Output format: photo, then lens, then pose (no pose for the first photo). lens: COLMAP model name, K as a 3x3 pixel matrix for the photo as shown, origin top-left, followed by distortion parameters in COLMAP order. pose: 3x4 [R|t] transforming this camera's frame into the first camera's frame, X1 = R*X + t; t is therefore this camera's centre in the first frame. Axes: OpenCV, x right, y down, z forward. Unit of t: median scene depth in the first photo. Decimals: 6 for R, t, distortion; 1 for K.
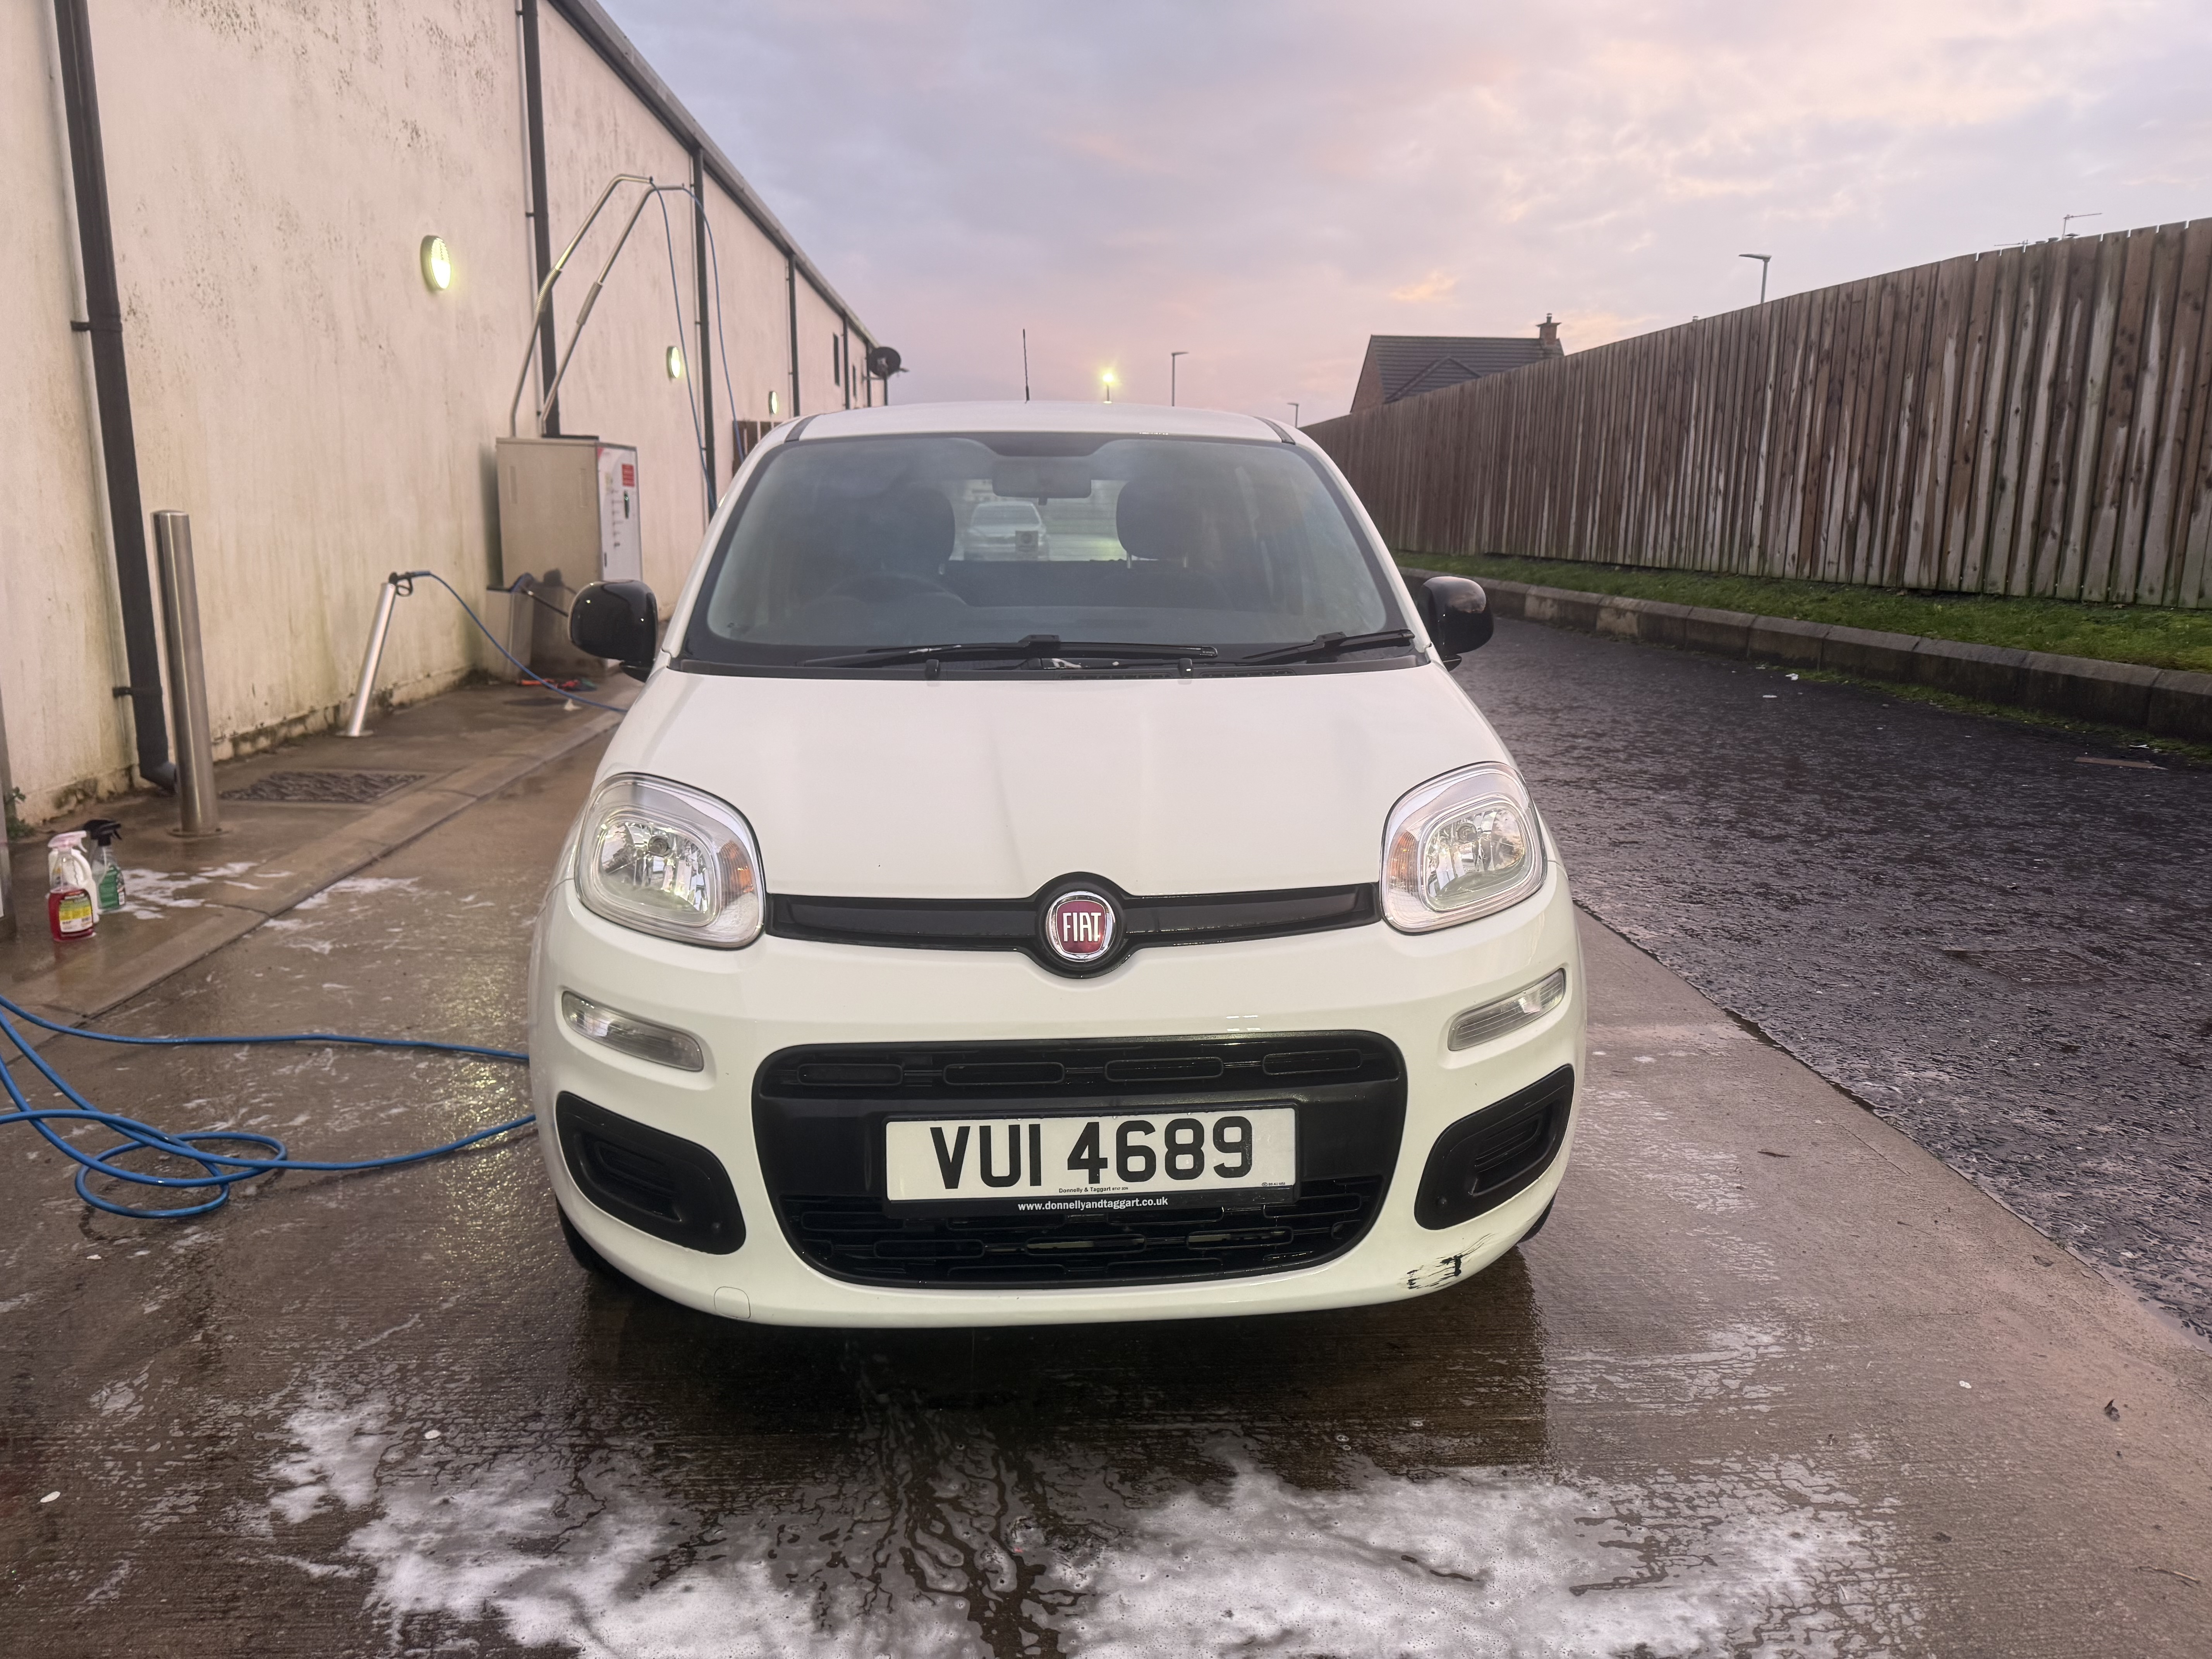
lens RADIAL K [[1547.0, 0, 1100.4], [0, 1547.0, 768.4], [0, 0, 1]] dist [0.018455, -0.025644]
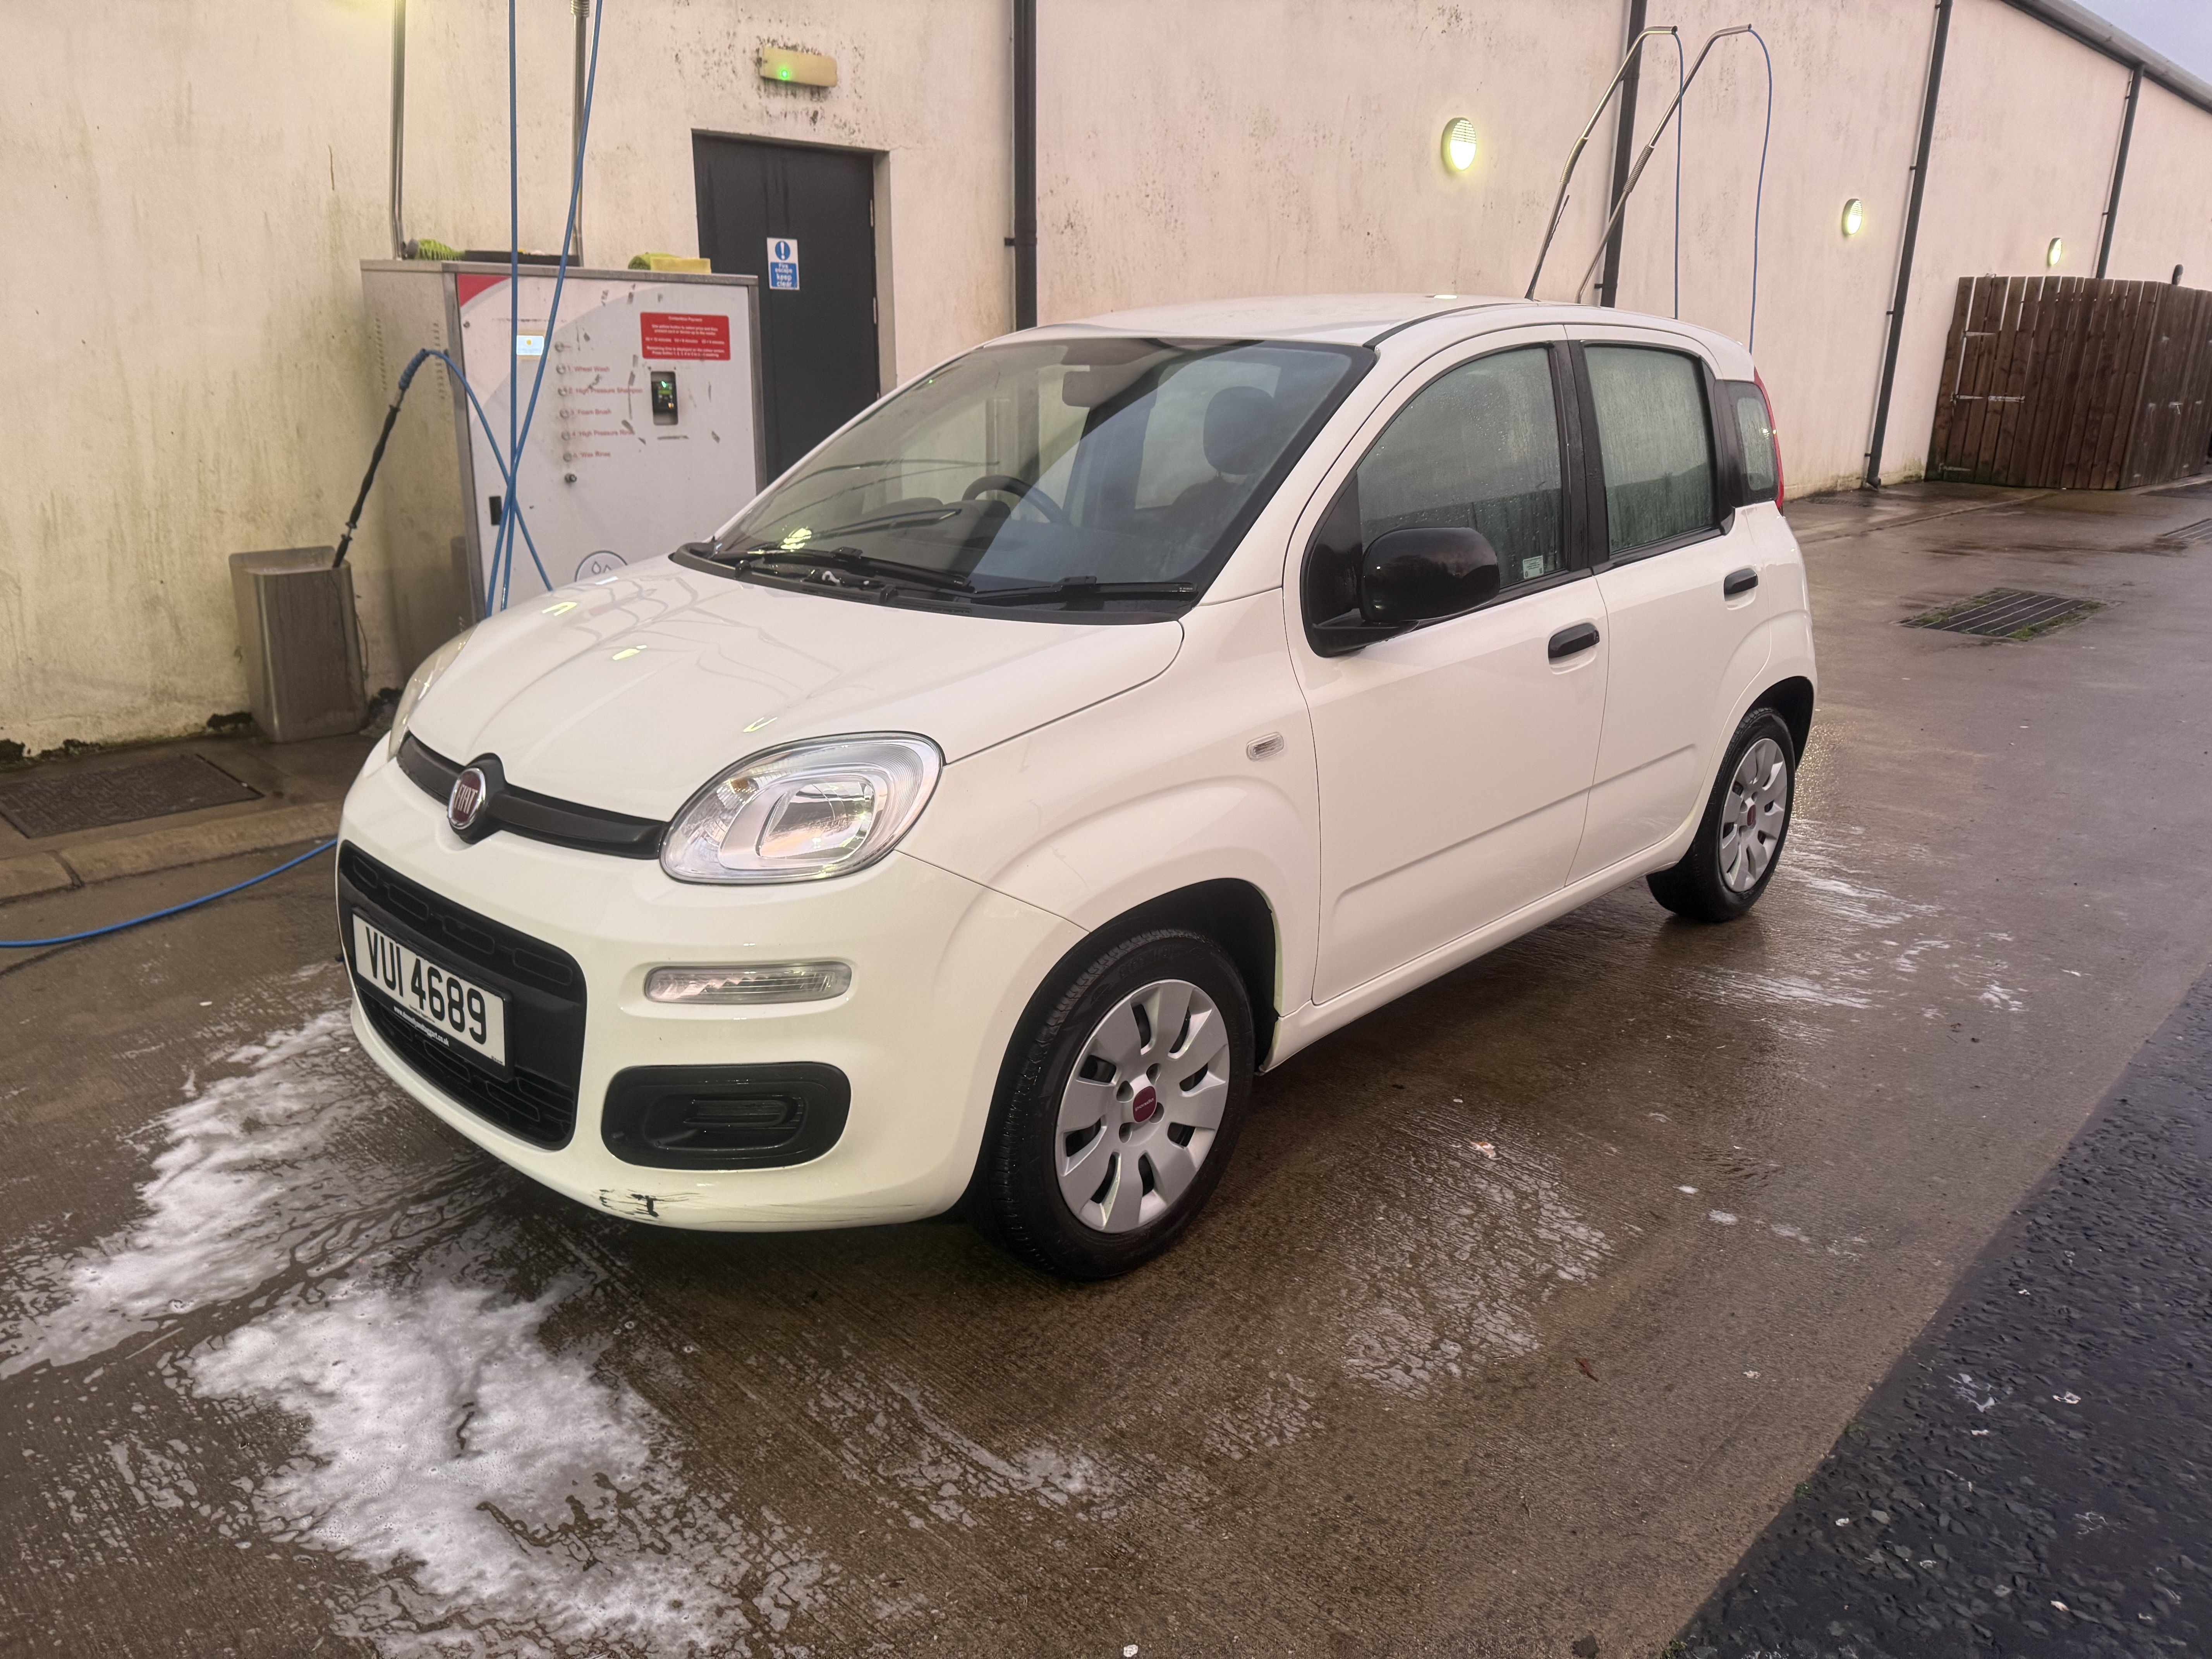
lens RADIAL K [[1547.0, 0, 1103.0], [0, 1547.0, 773.9], [0, 0, 1]] dist [0.018455, -0.025644]
pose [[0.677828, 0.192595, -0.709546, 1.093348], [-0.129481, 0.981266, 0.142656, -0.139832], [0.723729, -0.004824, 0.690068, 0.513665]]
